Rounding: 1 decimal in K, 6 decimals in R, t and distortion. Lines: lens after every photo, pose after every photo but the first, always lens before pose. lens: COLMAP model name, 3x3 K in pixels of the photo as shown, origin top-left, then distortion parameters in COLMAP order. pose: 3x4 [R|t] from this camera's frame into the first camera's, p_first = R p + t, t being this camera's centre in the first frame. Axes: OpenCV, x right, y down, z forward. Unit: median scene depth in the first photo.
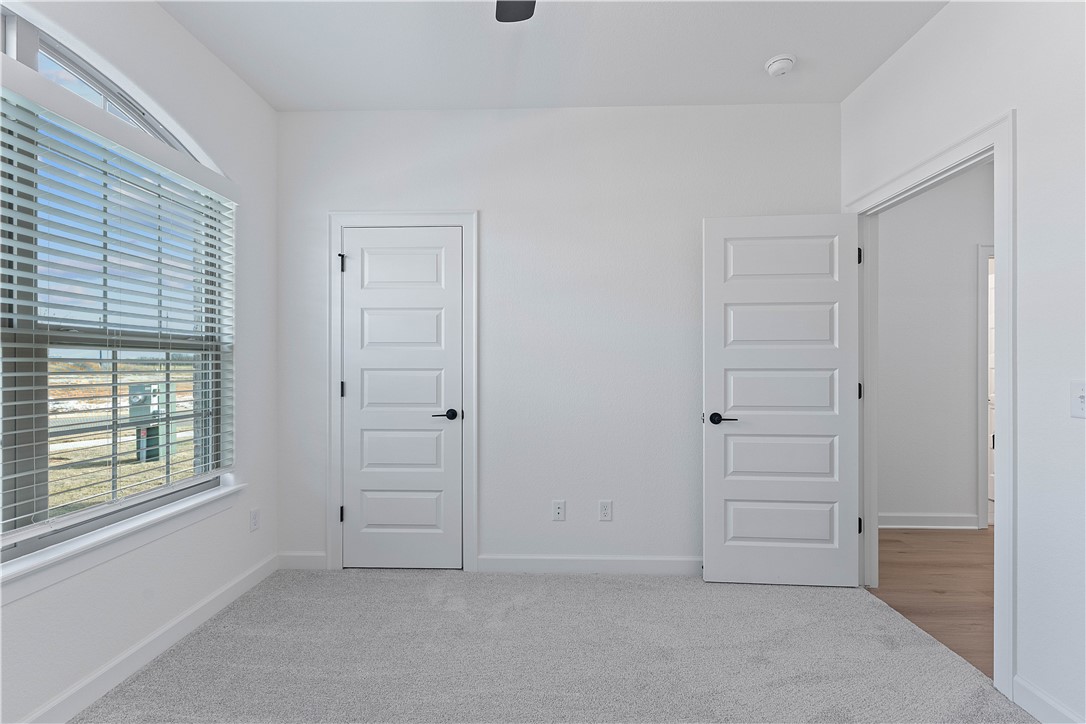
lens RADIAL K [[462.4, 0, 543.0], [0, 462.4, 362.0], [0, 0, 1]] dist [-0.002248, -0.000198]
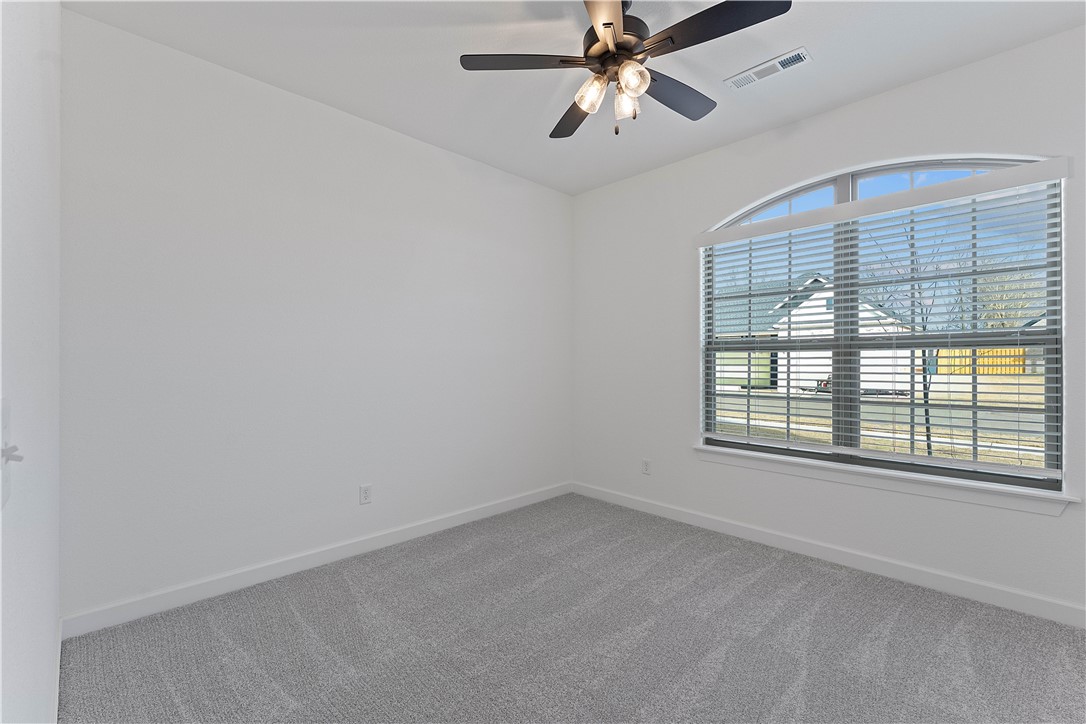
lens RADIAL K [[462.4, 0, 543.0], [0, 462.4, 362.0], [0, 0, 1]] dist [-0.002248, -0.000198]
pose [[-0.674719, -0.016698, -0.737886, 0.956164], [-0.002867, 0.999796, -0.020004, 0.046394], [0.738069, -0.011382, -0.674629, 1.173669]]
